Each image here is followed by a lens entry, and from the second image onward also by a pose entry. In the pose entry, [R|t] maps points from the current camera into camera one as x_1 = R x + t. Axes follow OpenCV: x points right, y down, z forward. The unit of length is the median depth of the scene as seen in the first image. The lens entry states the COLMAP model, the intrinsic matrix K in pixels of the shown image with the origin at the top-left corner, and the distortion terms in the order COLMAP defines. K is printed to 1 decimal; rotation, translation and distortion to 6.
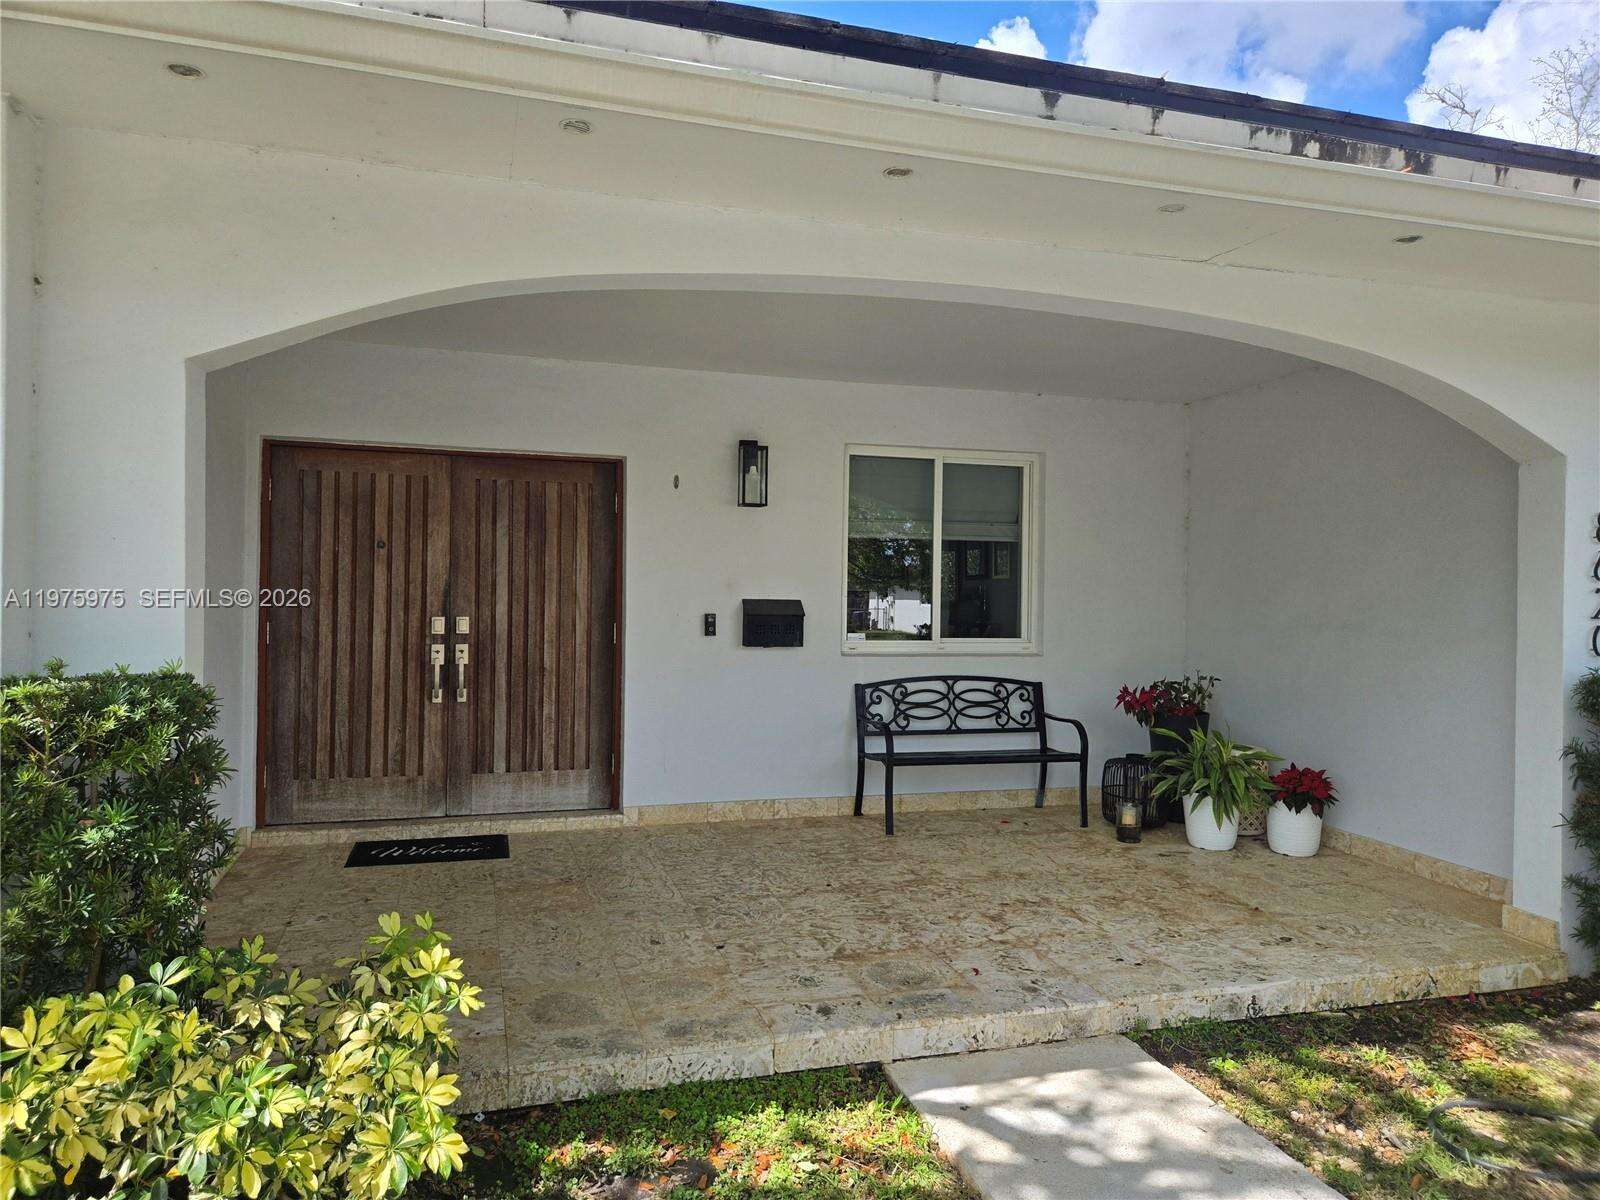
lens RADIAL K [[1062.5, 0, 795.7], [0, 1062.5, 594.0], [0, 0, 1]] dist [0.027574, -0.041739]
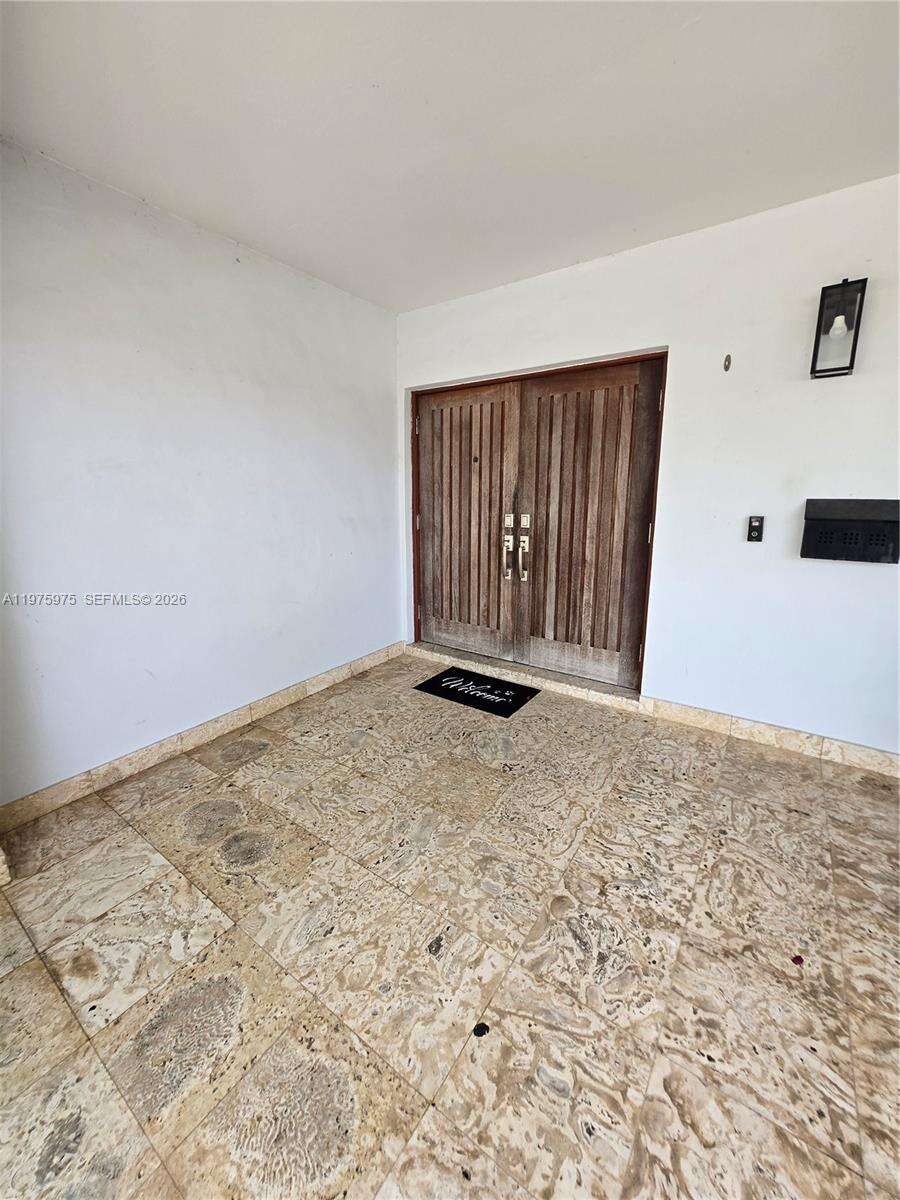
lens RADIAL K [[471.8, 0, 445.7], [0, 471.8, 583.6], [0, 0, 1]] dist [-0.006211, 0.001472]
pose [[0.611513, 0.136548, -0.779363, 0.076056], [0.011566, 0.983348, 0.181362, -0.000364], [0.791150, -0.119920, 0.599751, 0.584037]]
